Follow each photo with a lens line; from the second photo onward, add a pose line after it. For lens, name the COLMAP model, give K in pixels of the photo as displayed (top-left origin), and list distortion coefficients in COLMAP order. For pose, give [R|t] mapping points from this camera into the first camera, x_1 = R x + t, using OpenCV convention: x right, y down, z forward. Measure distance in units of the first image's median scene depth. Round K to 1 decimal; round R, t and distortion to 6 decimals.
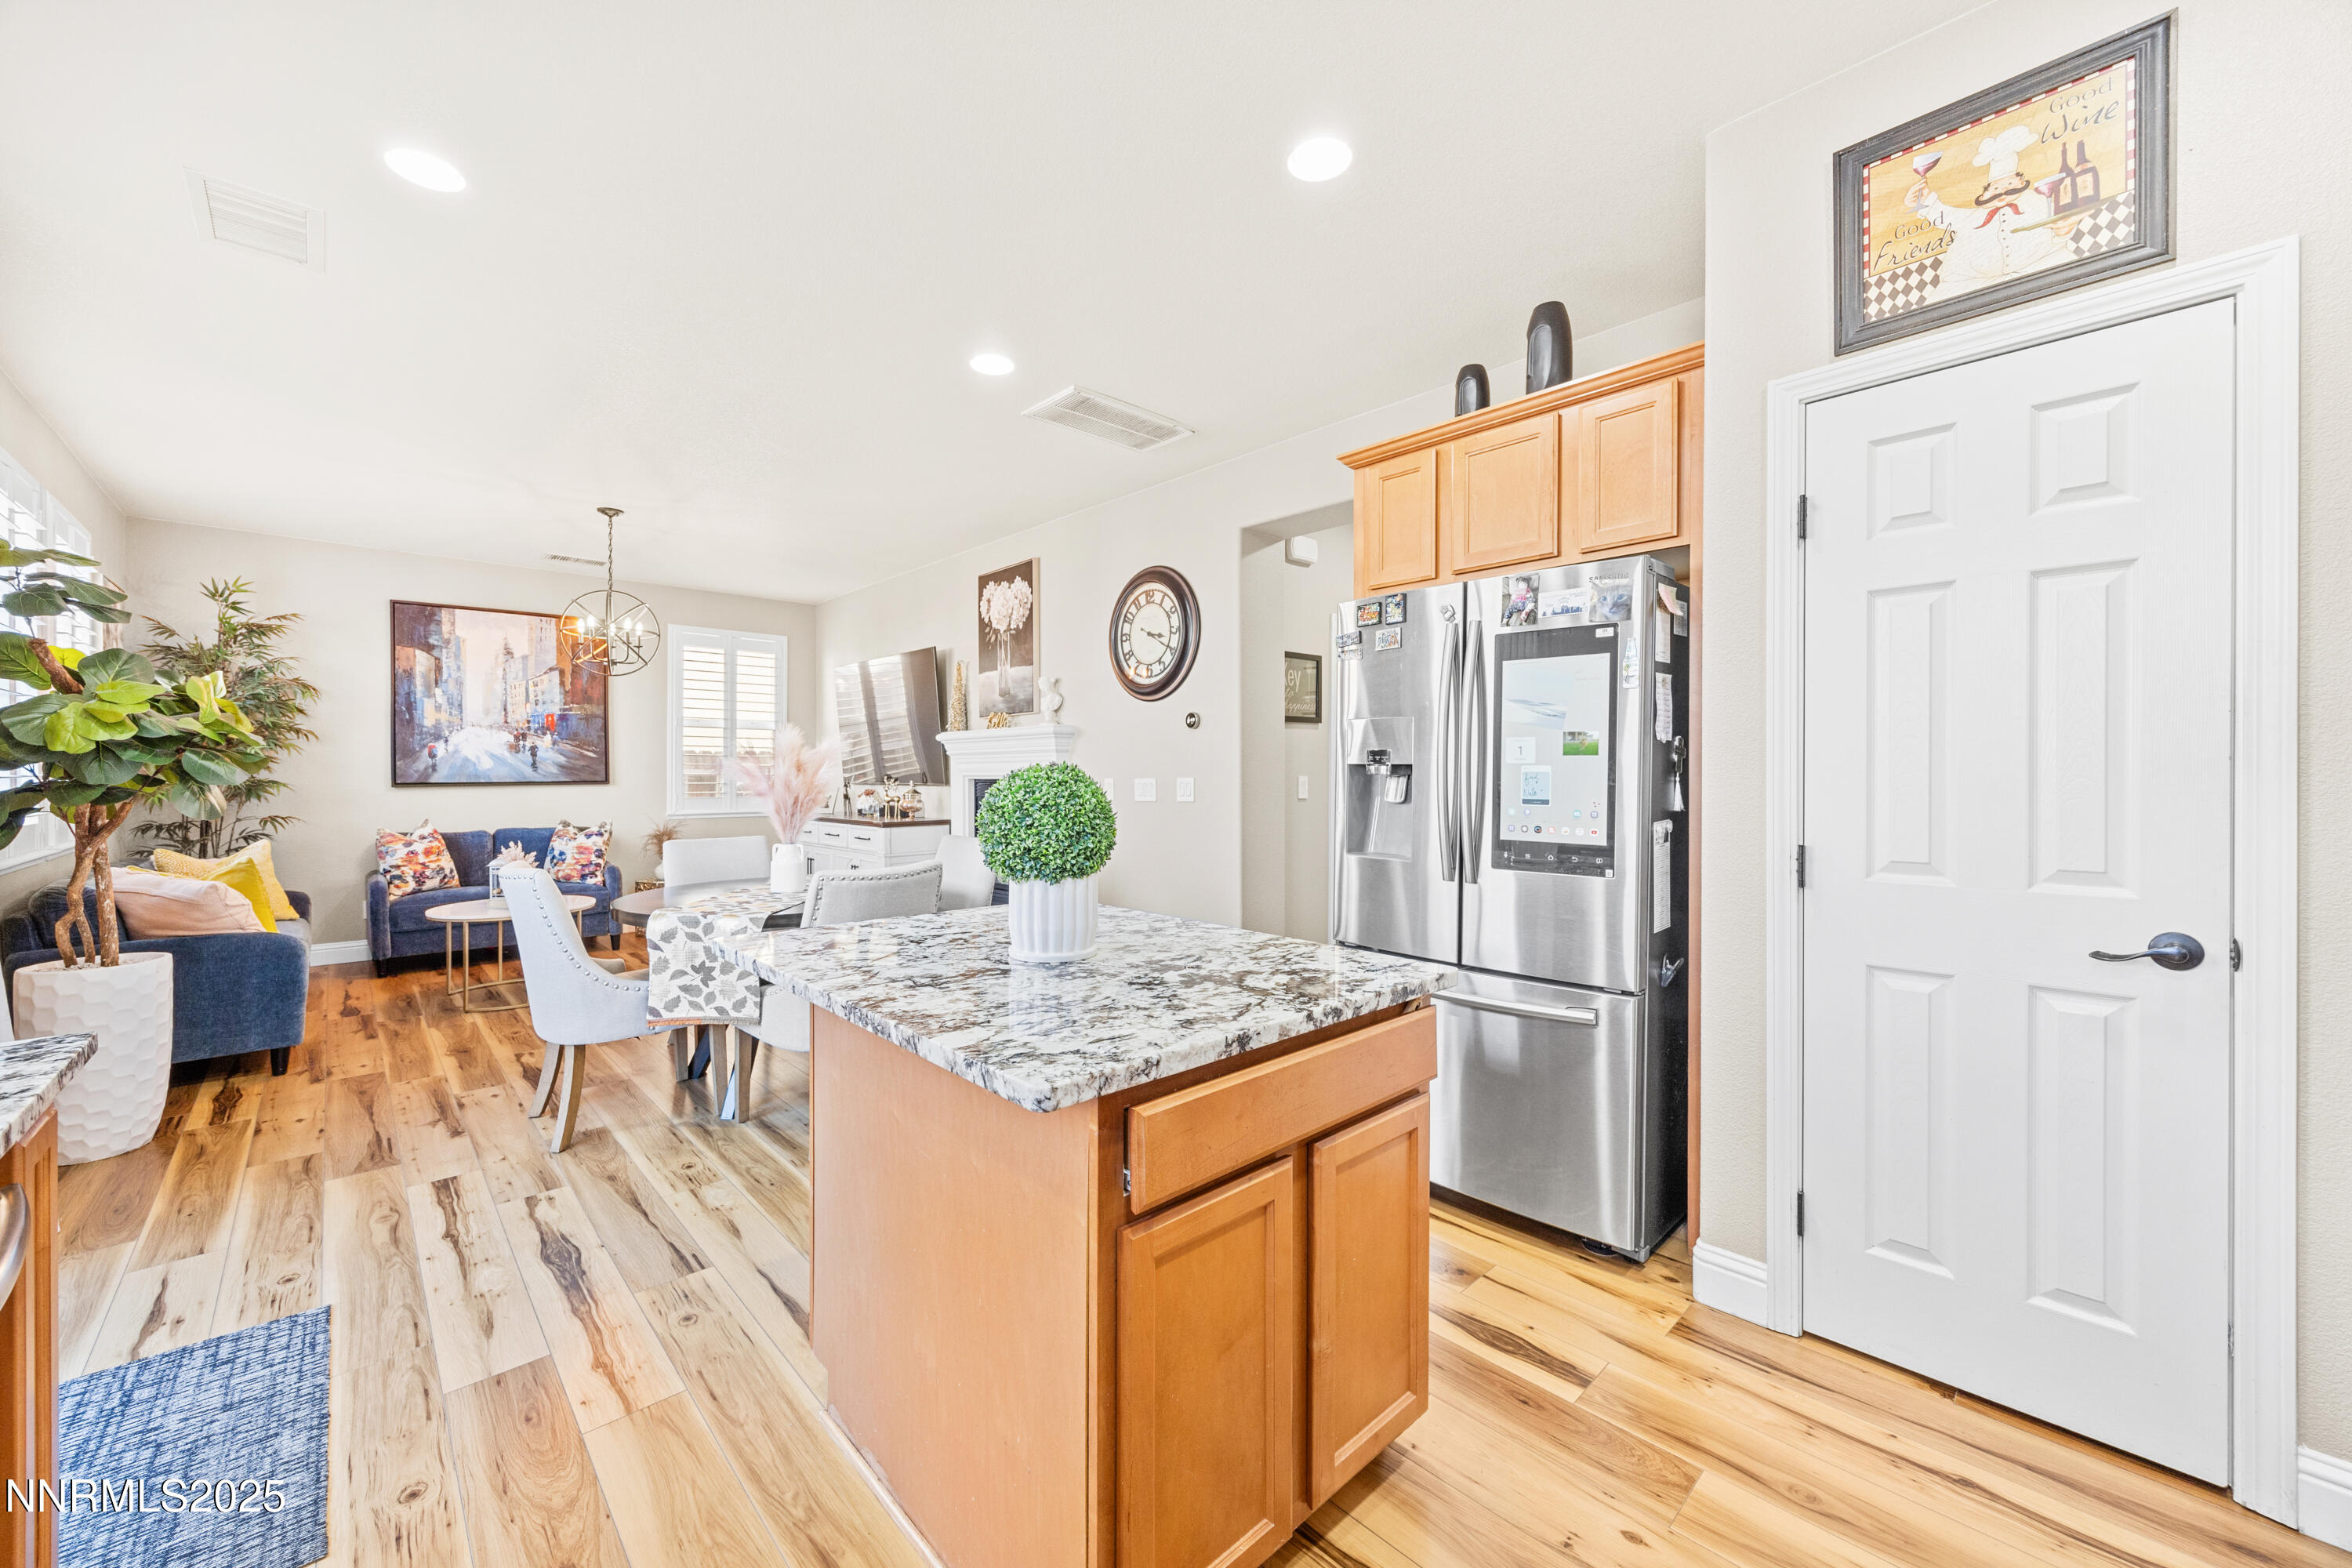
lens RADIAL K [[903.7, 0, 1184.4], [0, 903.7, 777.6], [0, 0, 1]] dist [-0.000861, -0.000617]
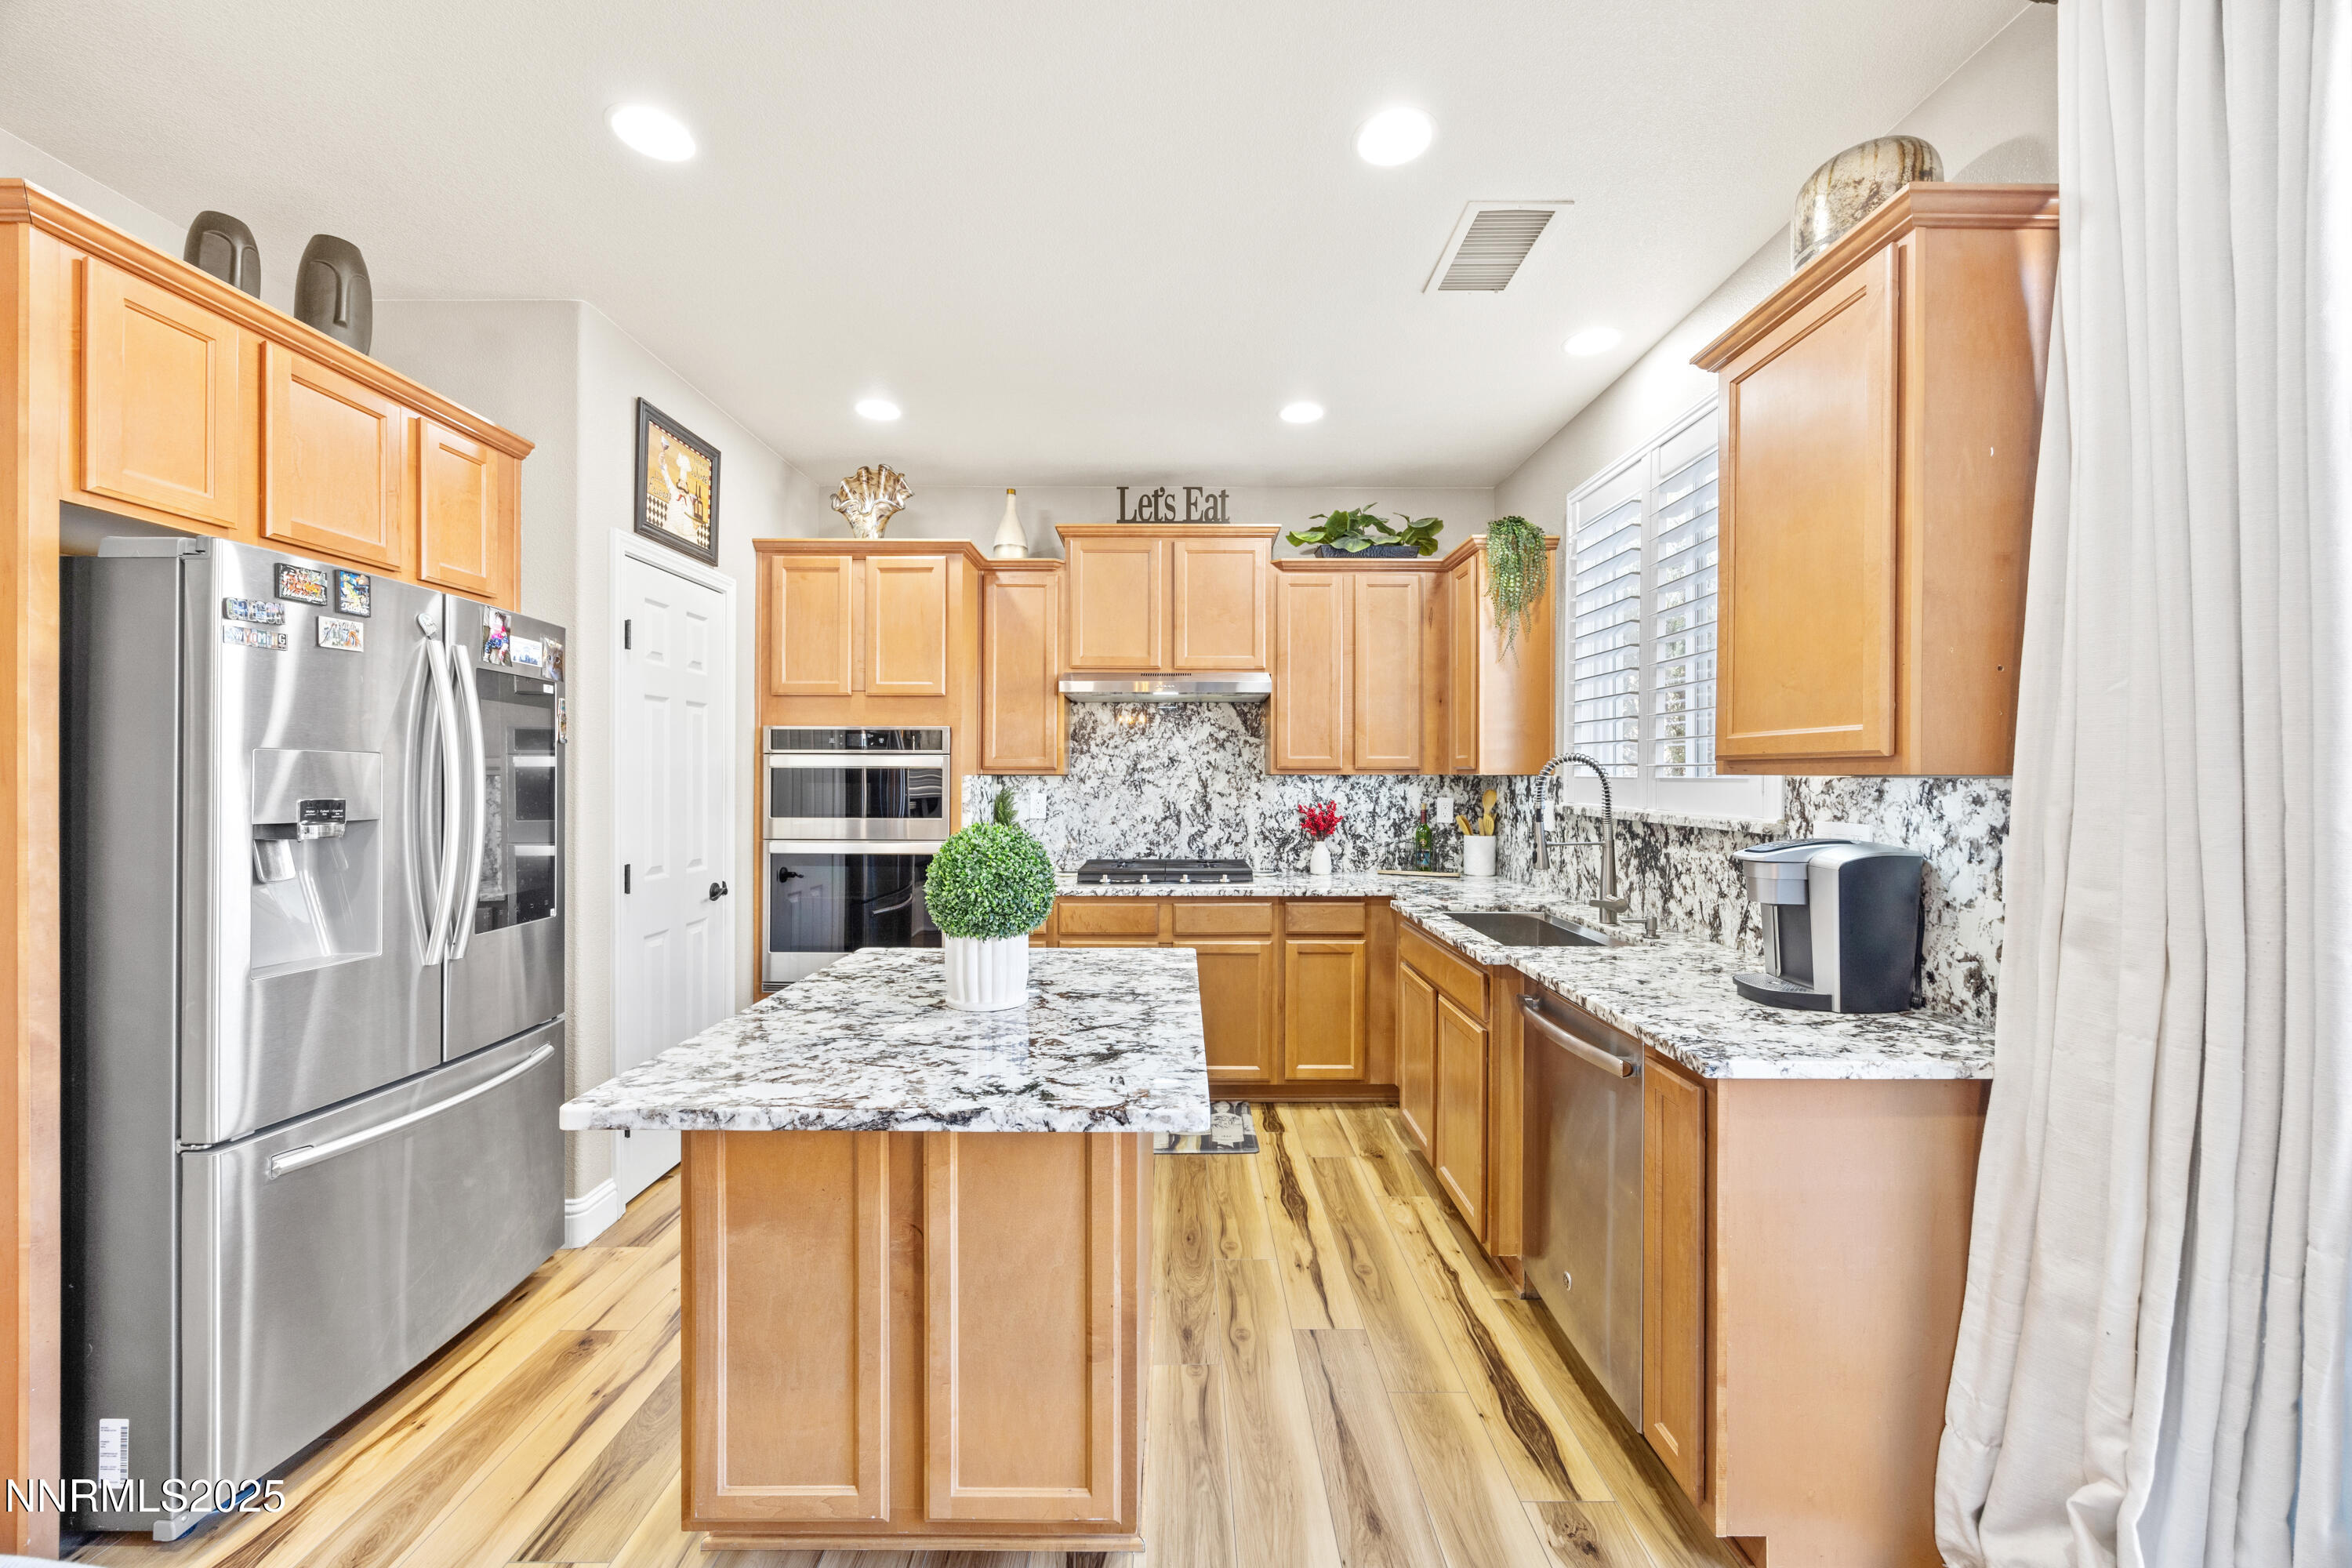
lens RADIAL K [[903.7, 0, 1185.9], [0, 903.7, 774.7], [0, 0, 1]] dist [-0.000861, -0.000617]
pose [[-0.727855, 0.004226, 0.685718, -0.496869], [0.003595, 0.999991, -0.002347, -0.032346], [-0.685722, 0.000757, -0.727863, 0.763470]]
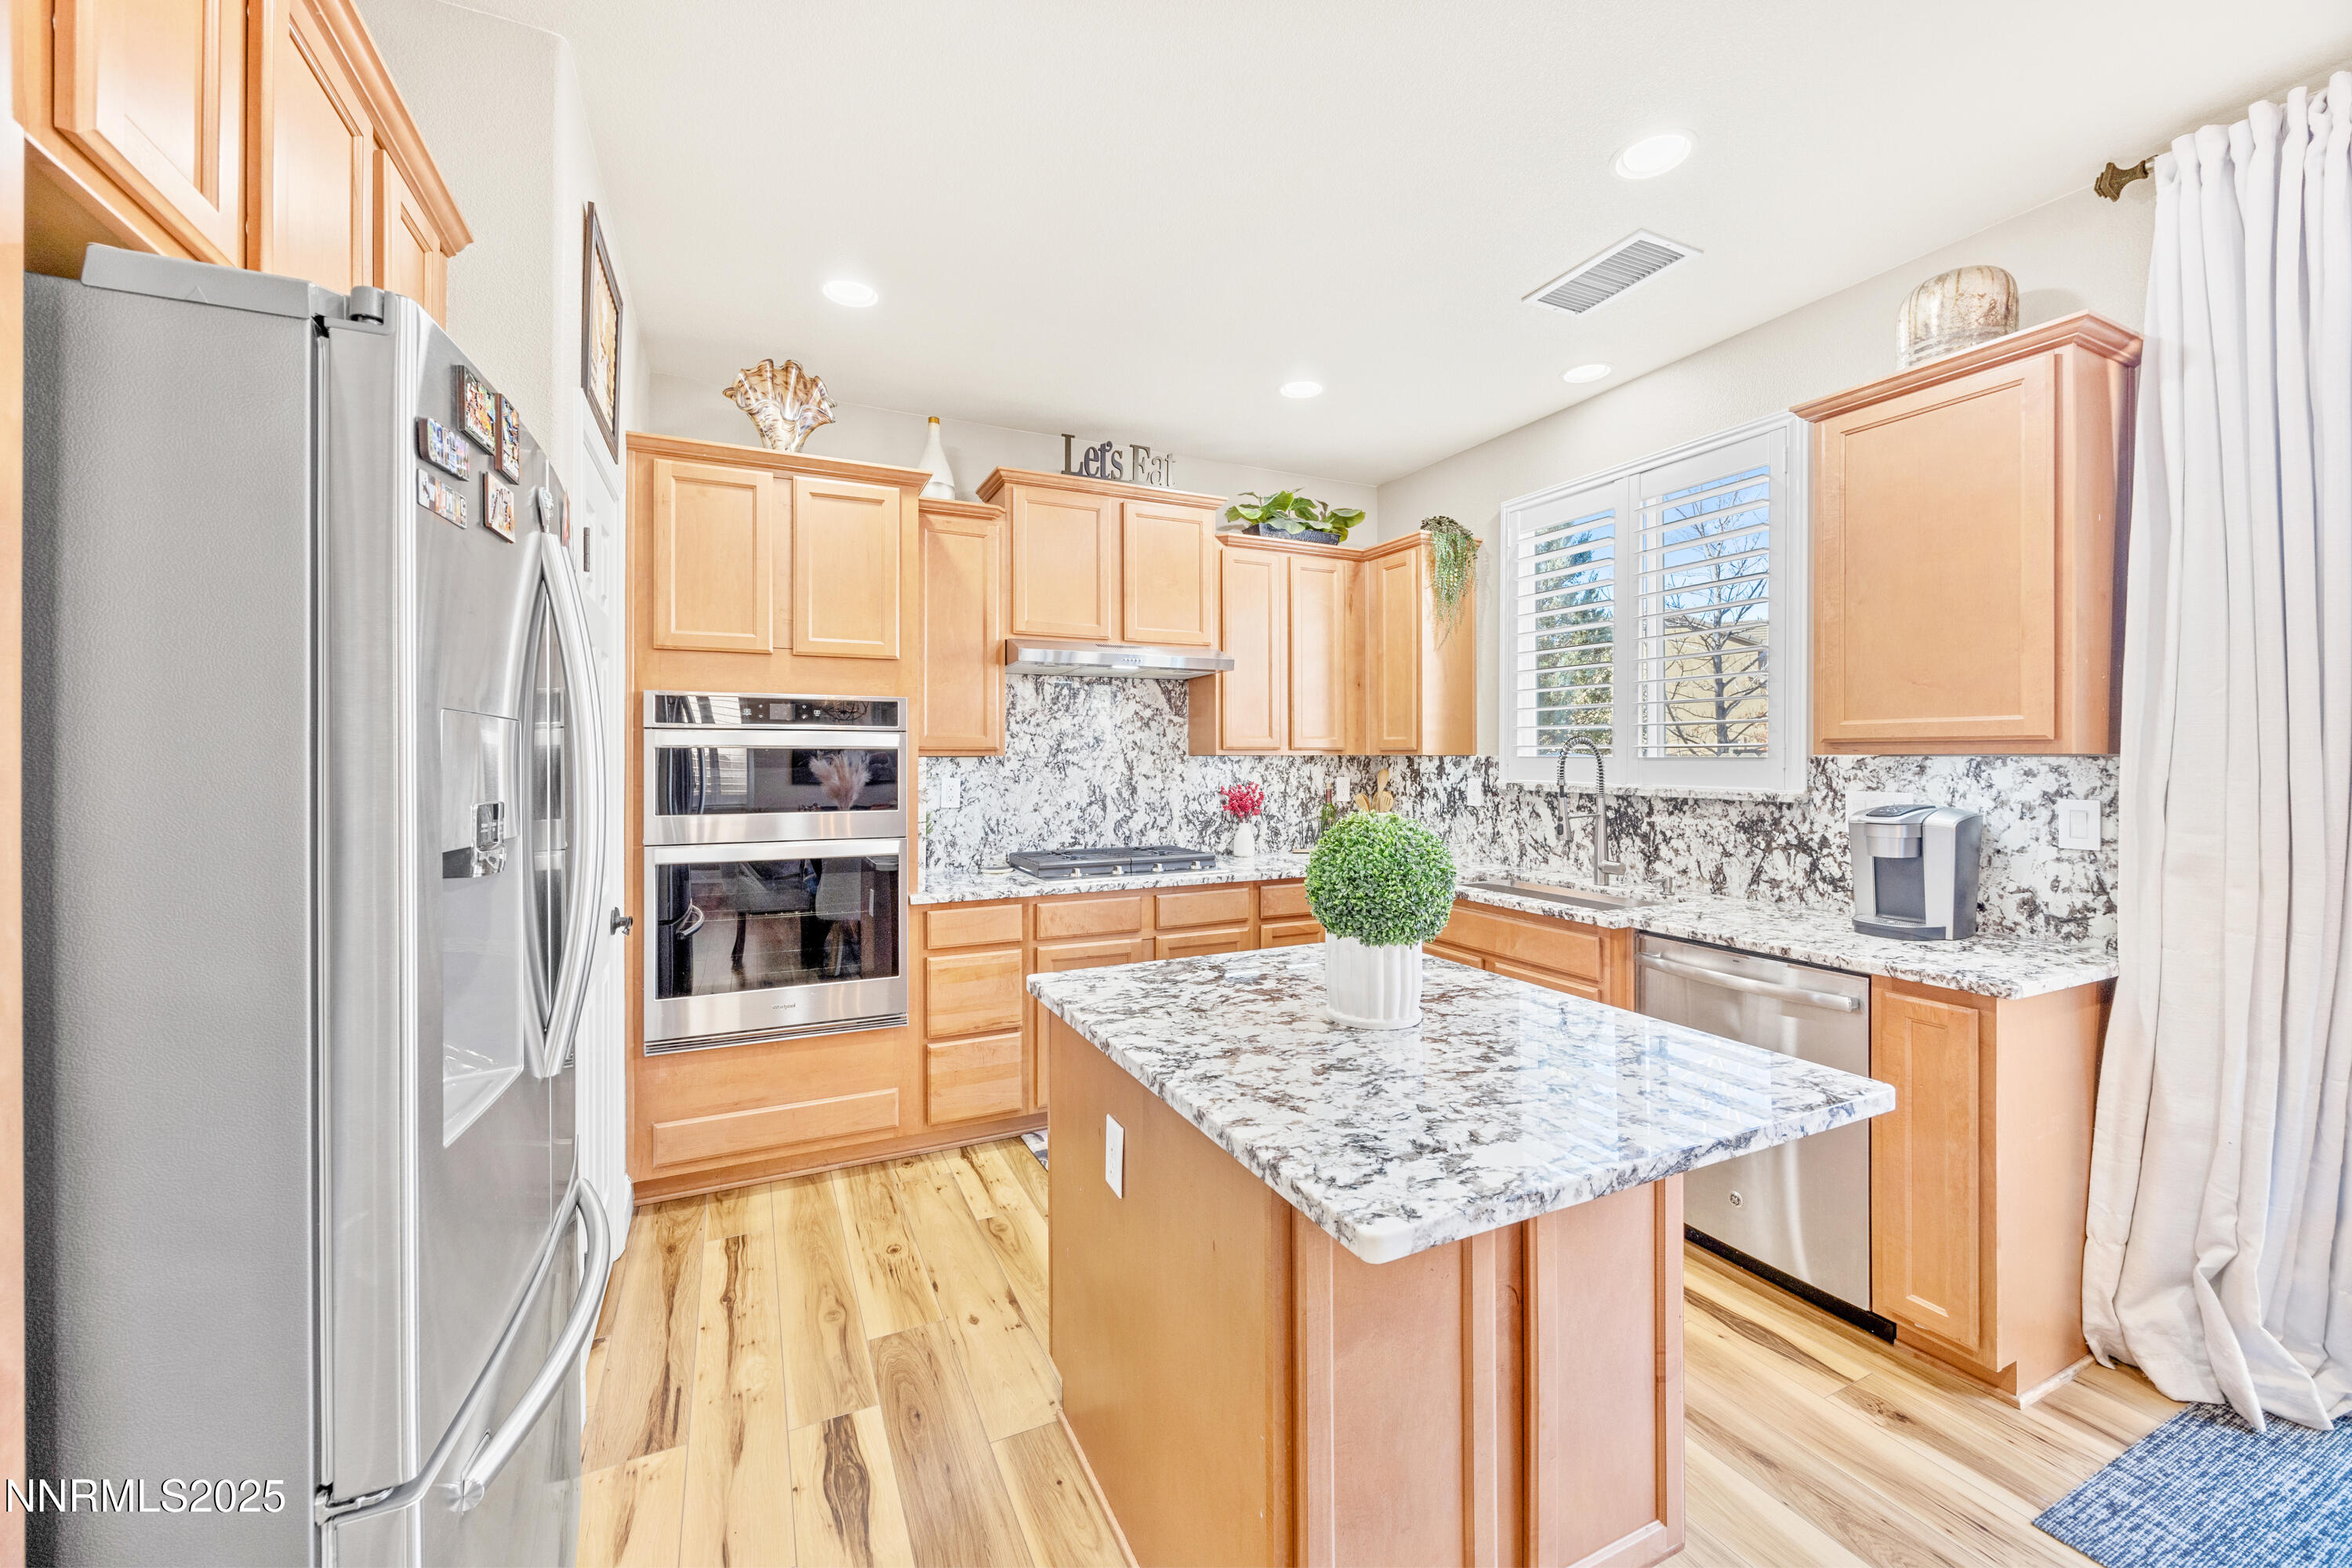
lens RADIAL K [[903.7, 0, 1183.0], [0, 903.7, 756.2], [0, 0, 1]] dist [-0.000861, -0.000617]
pose [[-0.953284, 0.005831, 0.302019, -0.095801], [0.005787, 0.999983, -0.001040, -0.033062], [-0.302020, 0.000756, -0.953301, 0.924391]]
